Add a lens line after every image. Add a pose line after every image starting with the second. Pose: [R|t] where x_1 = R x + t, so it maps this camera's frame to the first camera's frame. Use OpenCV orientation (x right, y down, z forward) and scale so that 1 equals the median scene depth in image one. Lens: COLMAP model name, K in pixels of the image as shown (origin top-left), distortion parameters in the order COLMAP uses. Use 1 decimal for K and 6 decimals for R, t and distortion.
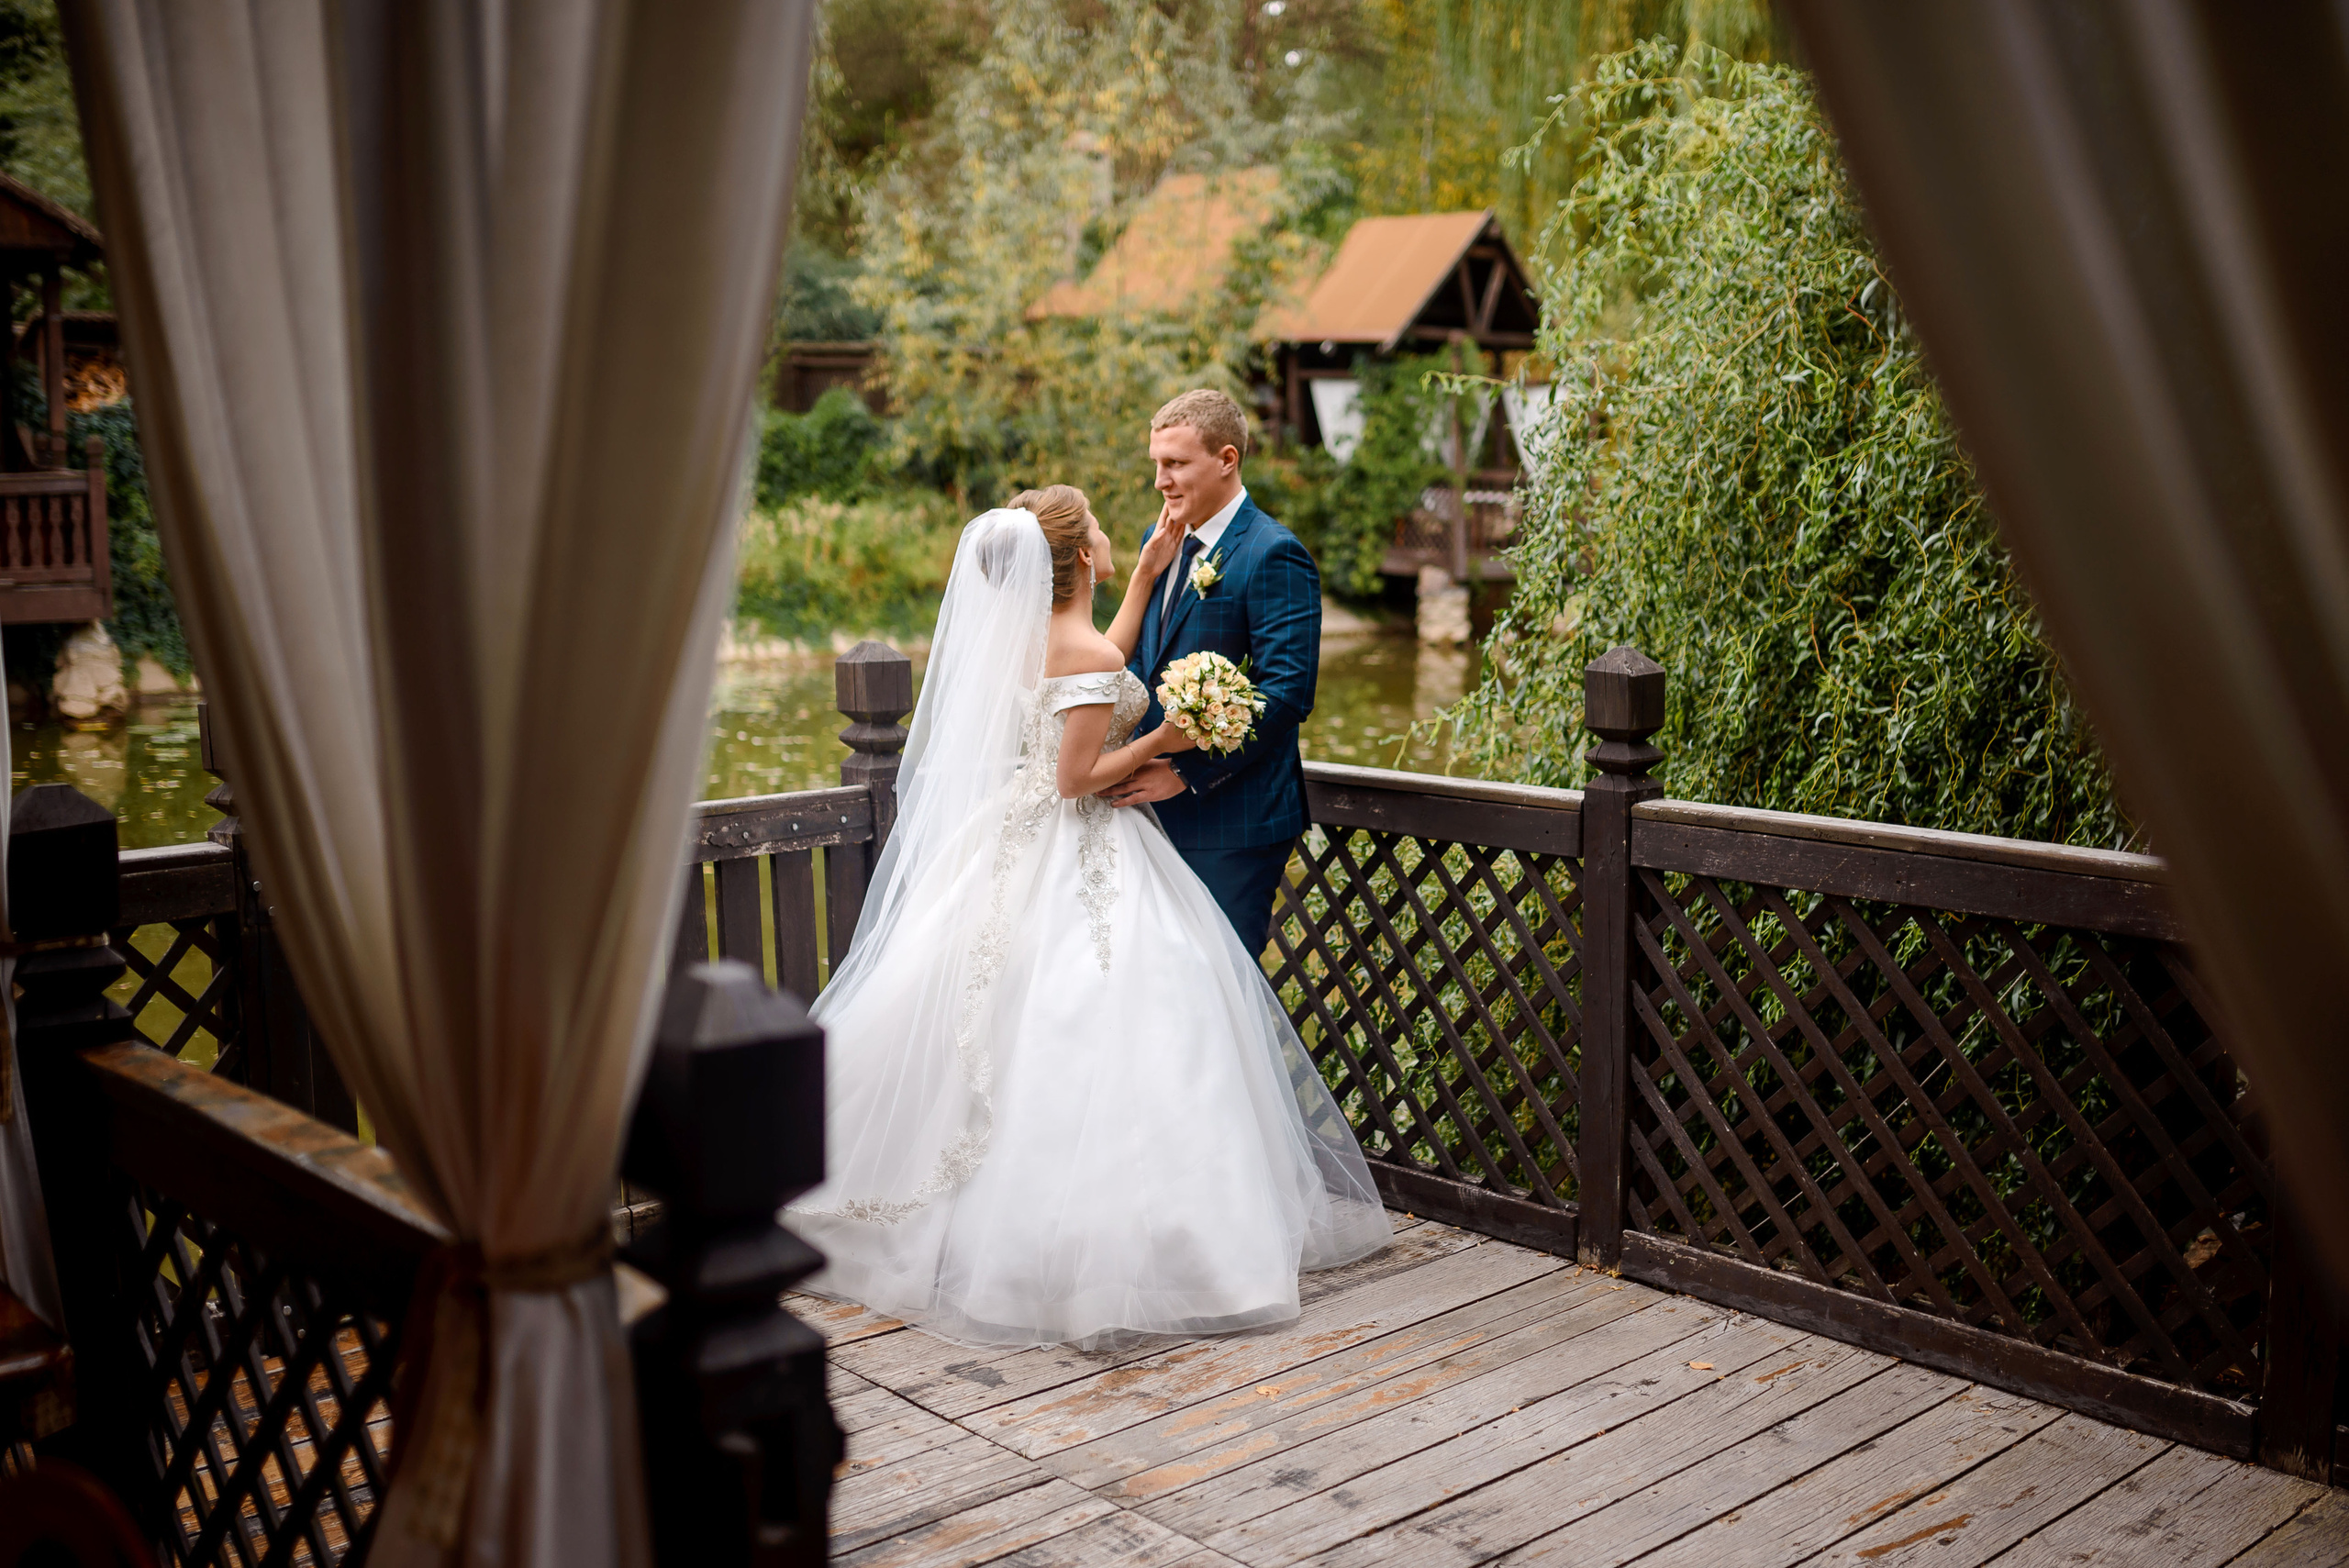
lens RADIAL K [[2182.5, 0, 1178.2], [0, 2182.5, 743.6], [0, 0, 1]] dist [-0.066805, 0.082827]
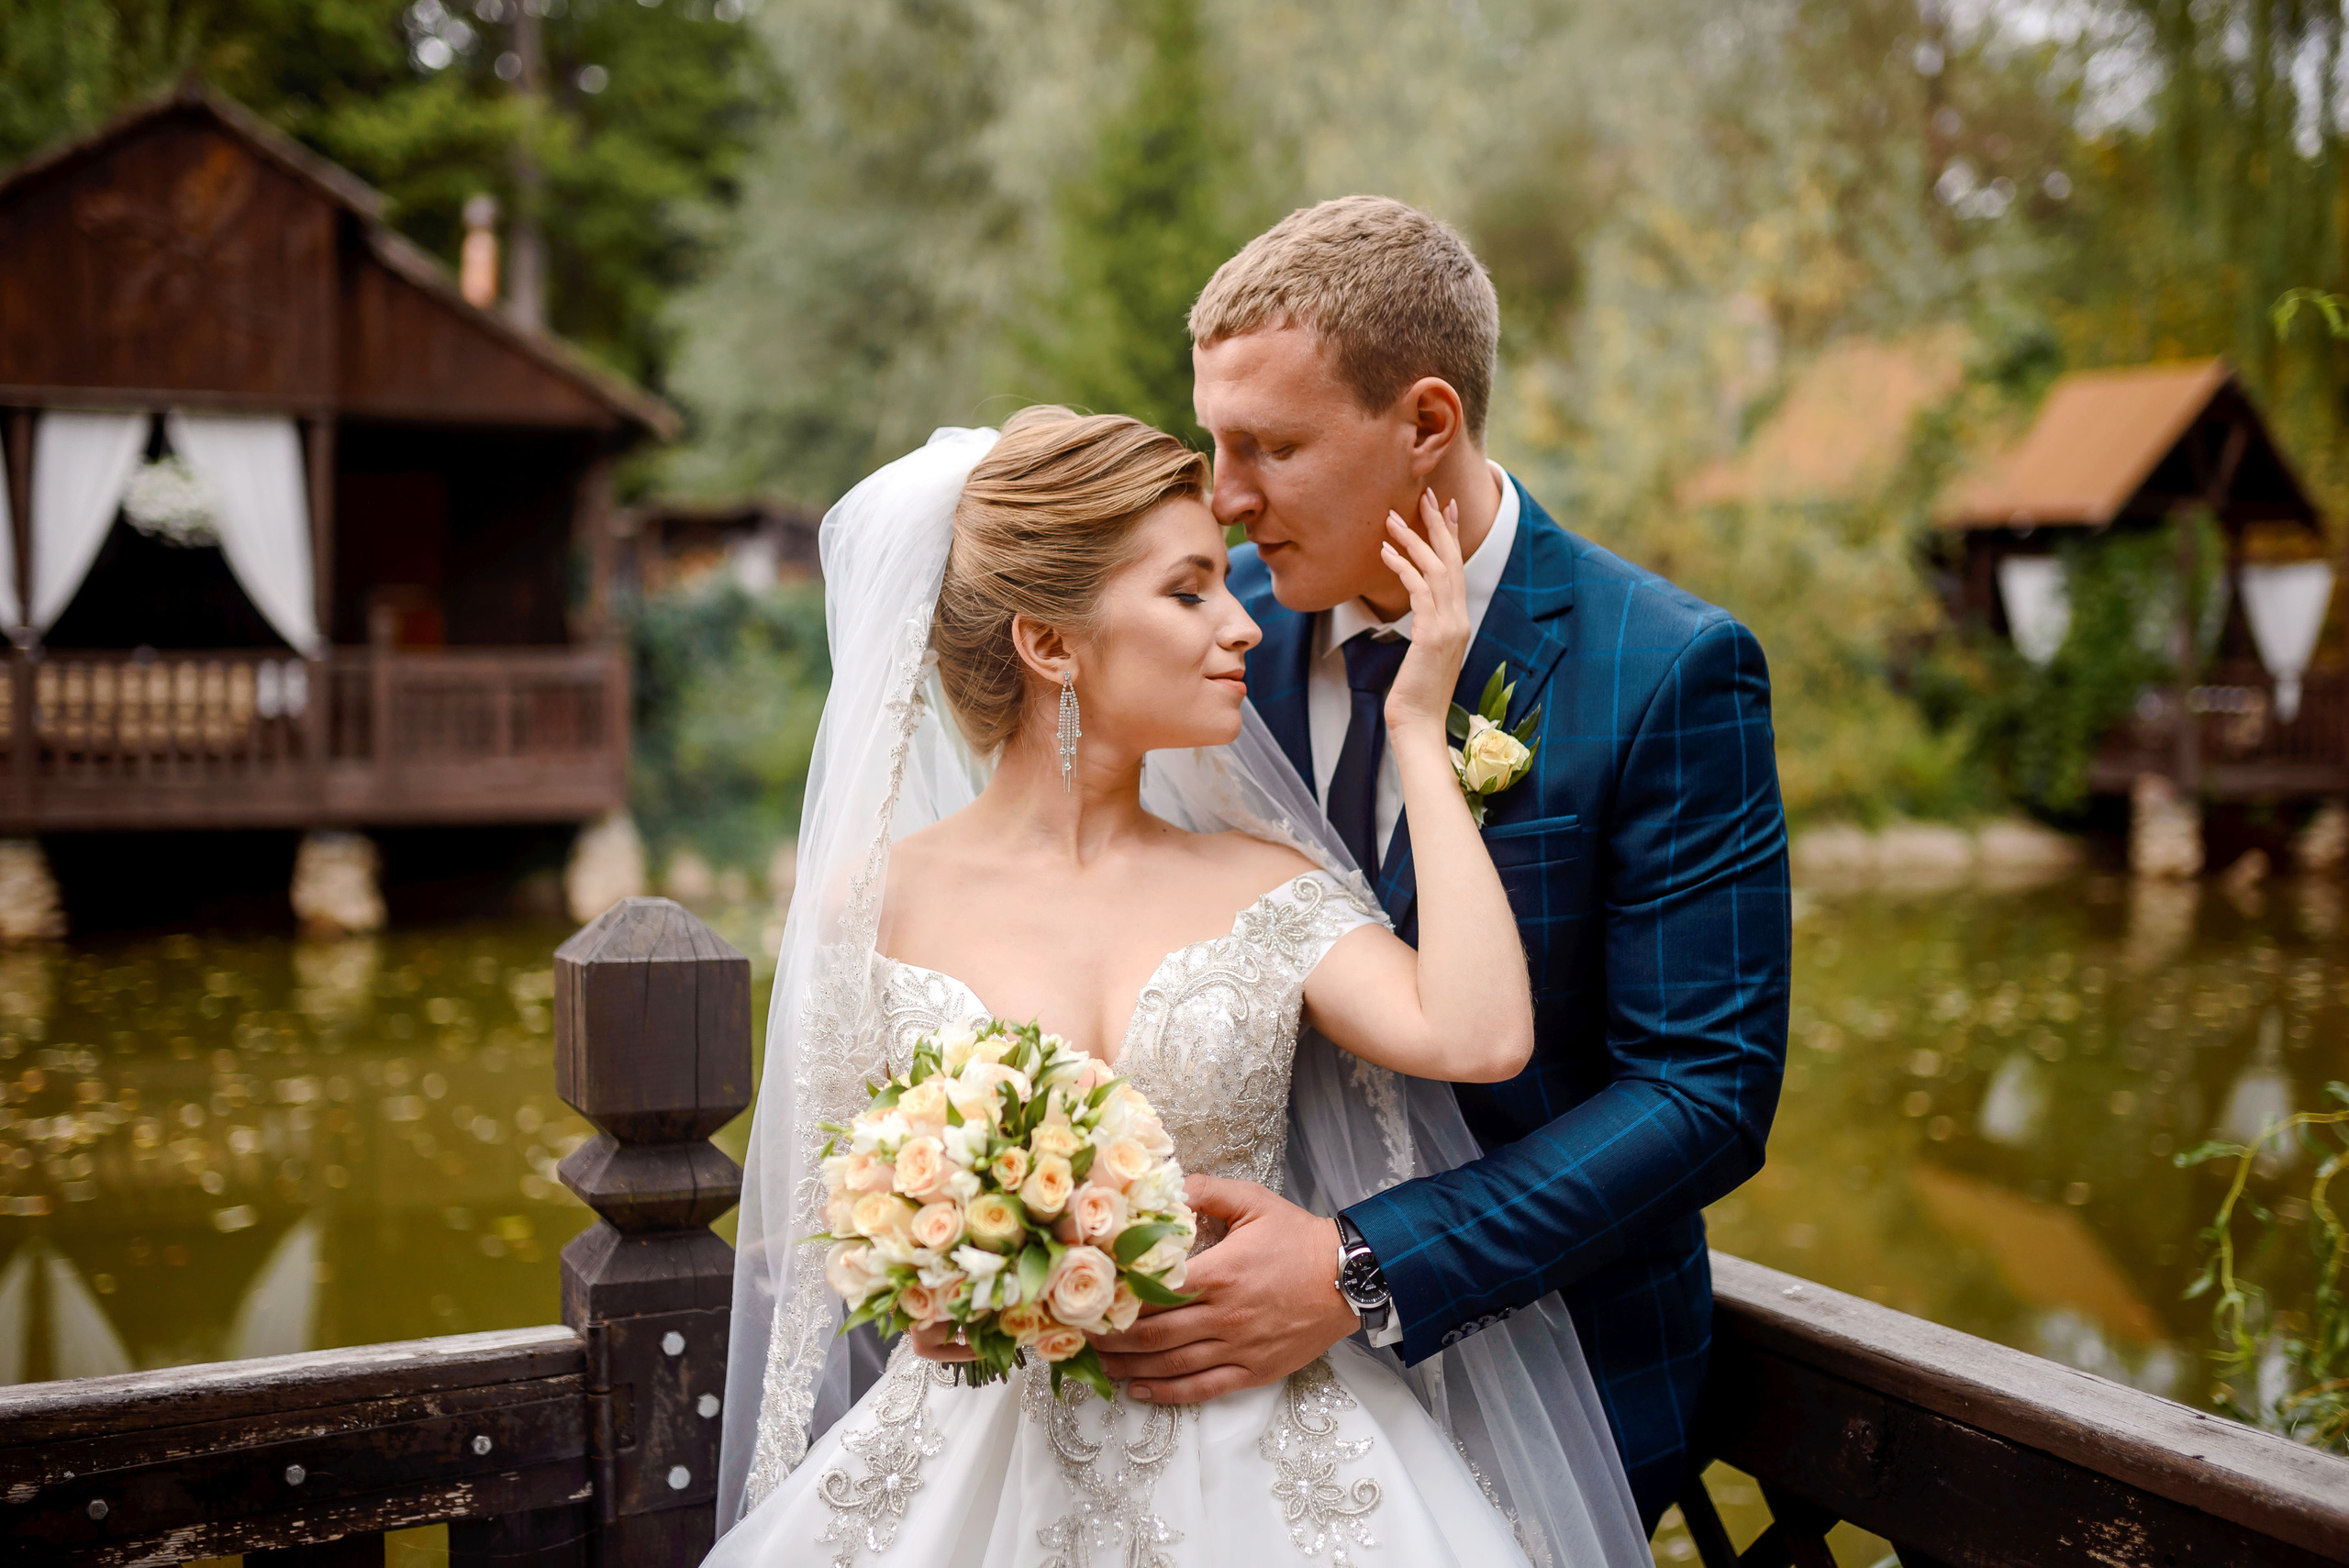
lens RADIAL K [[2182.5, 0, 1178.2], [0, 2182.5, 743.6], [0, 0, 1]] dist [-0.066805, 0.082827]
pose [[0.952490, 0.022441, -0.303742, 0.012490], [-0.049778, 0.995342, -0.082559, -0.008583], [0.300475, 0.093756, 0.949171, 0.102395]]
